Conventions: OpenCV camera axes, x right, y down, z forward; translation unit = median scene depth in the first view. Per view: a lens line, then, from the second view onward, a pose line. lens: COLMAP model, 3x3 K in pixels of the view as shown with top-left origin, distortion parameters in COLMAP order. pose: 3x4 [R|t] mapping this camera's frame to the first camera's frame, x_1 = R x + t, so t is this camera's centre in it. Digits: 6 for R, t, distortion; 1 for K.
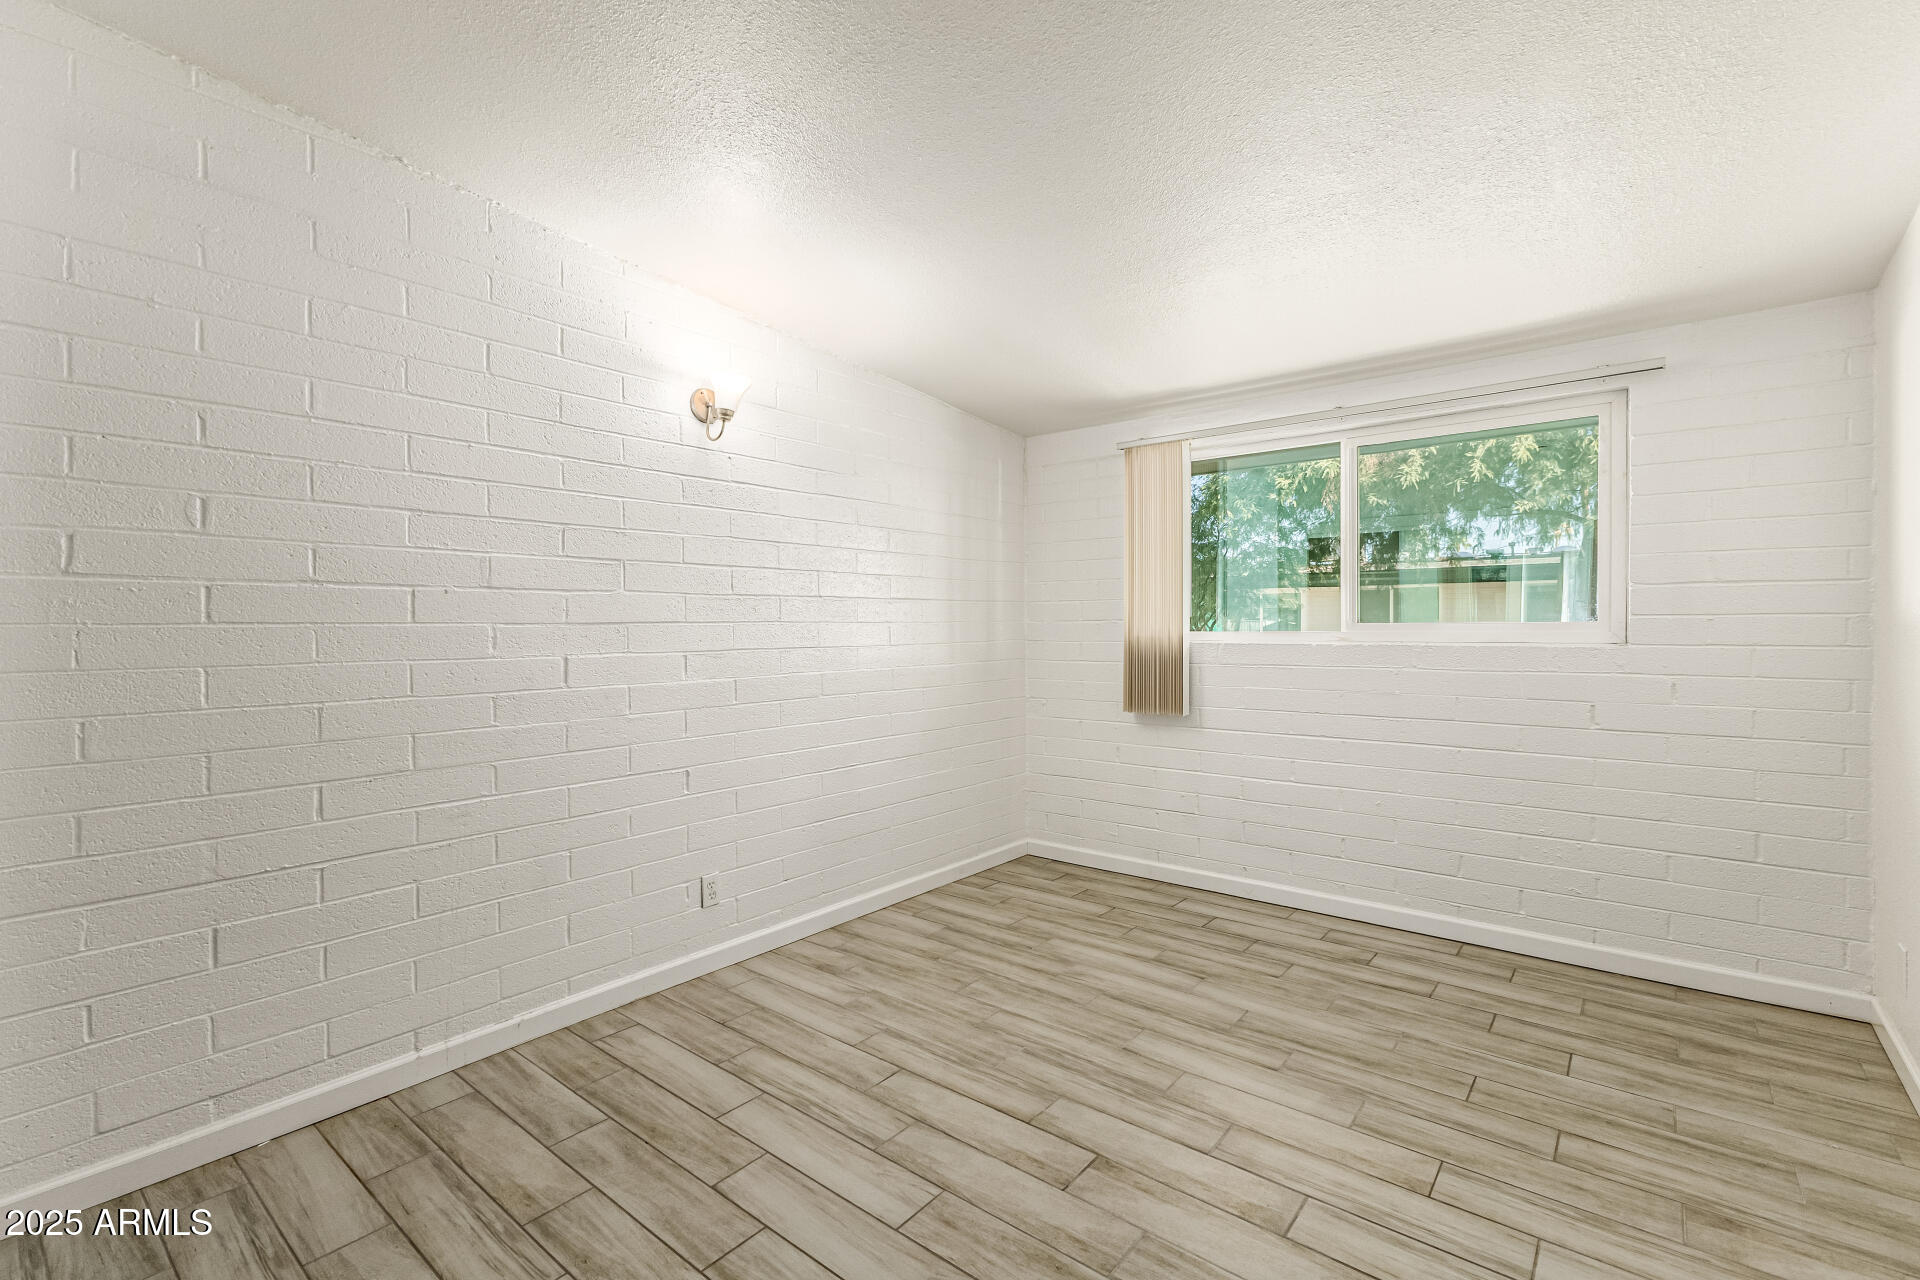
lens RADIAL K [[827.7, 0, 957.9], [0, 827.7, 631.2], [0, 0, 1]] dist [0.009193, -0.000611]
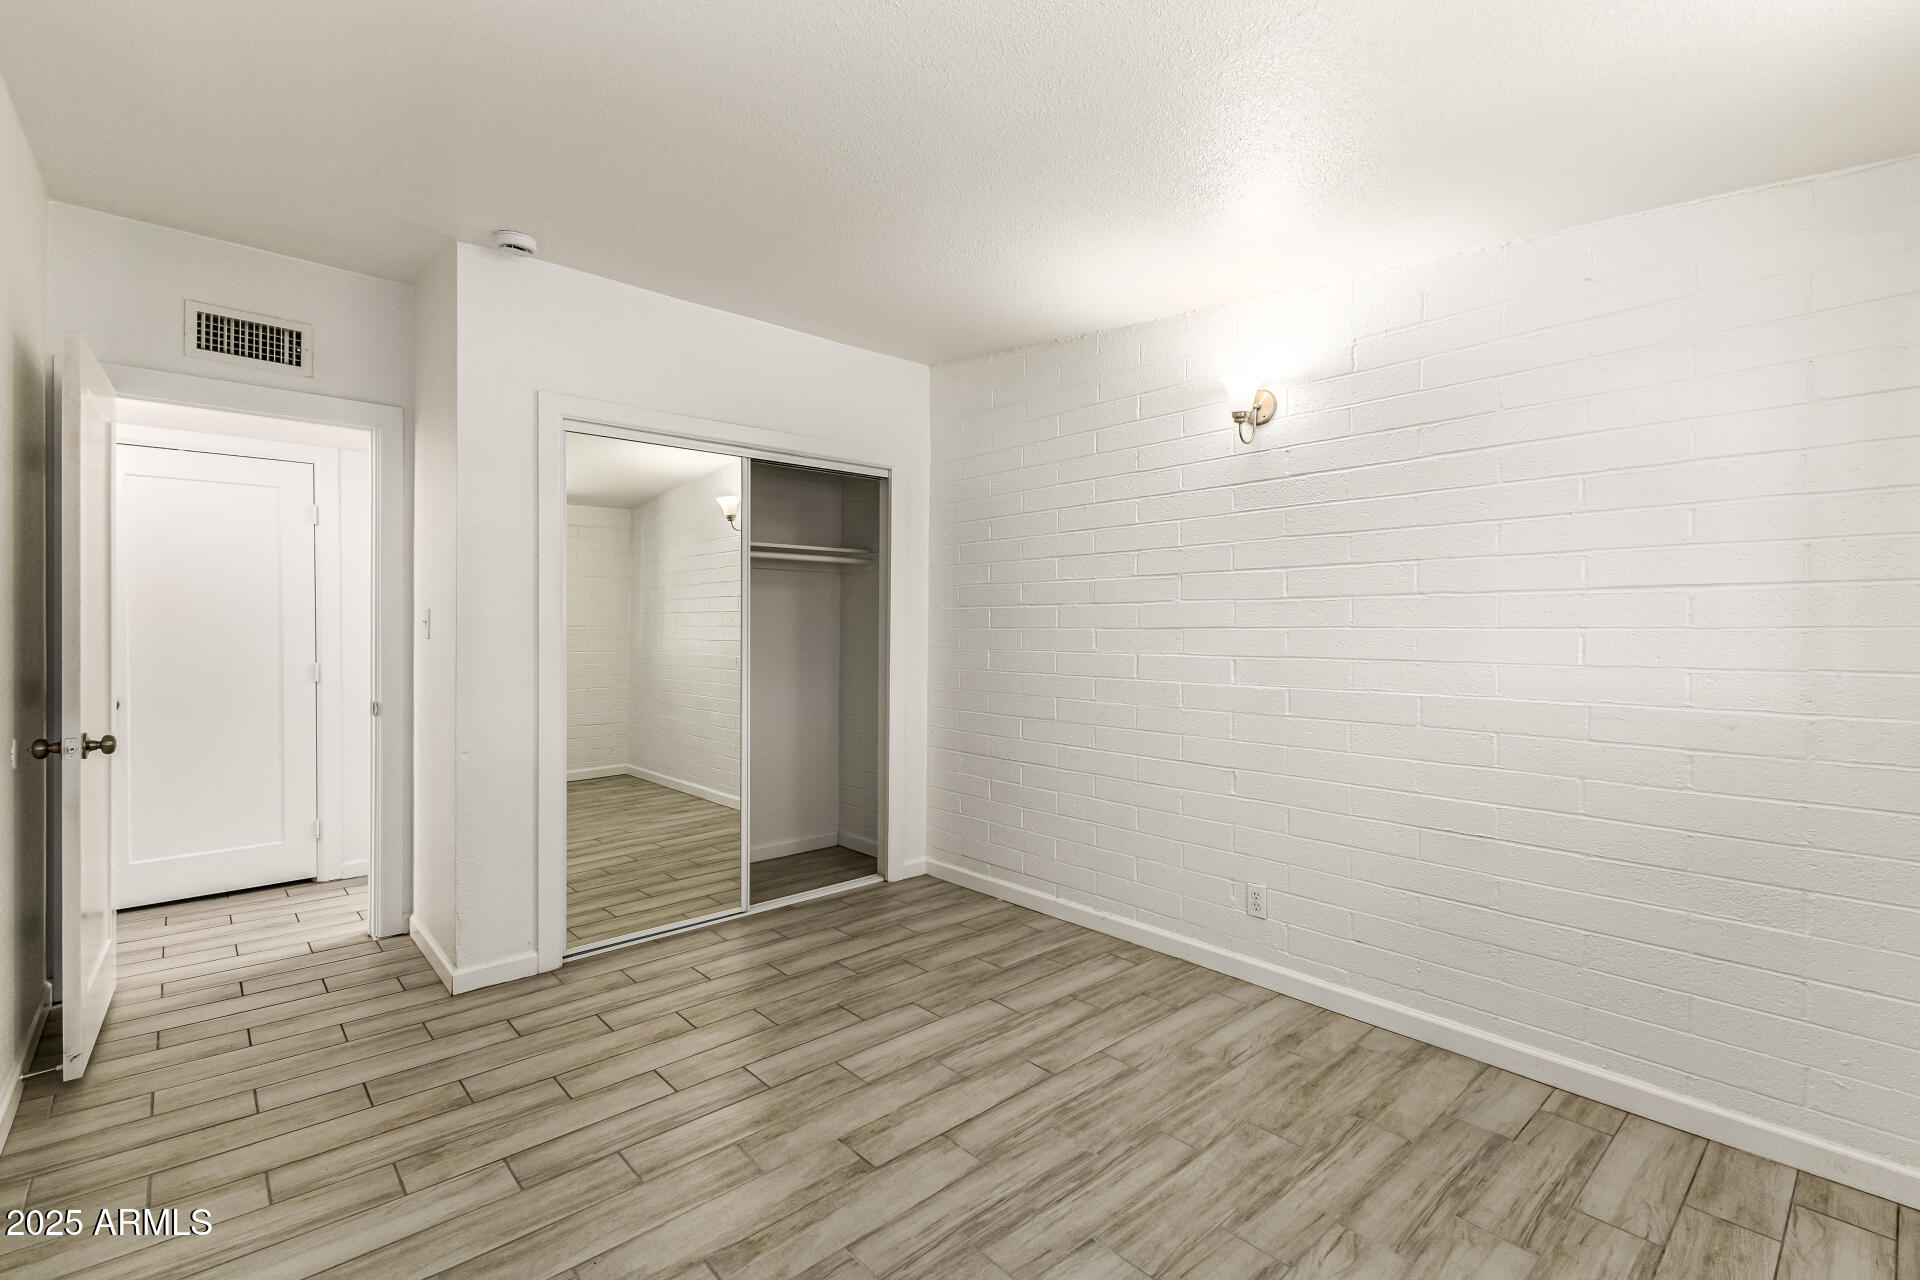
lens RADIAL K [[827.7, 0, 957.9], [0, 827.7, 631.2], [0, 0, 1]] dist [0.009193, -0.000611]
pose [[-0.132674, 0.004383, -0.991150, 0.831879], [-0.010100, 0.999932, 0.005774, -0.010307], [0.991108, 0.010776, -0.132621, 0.897666]]
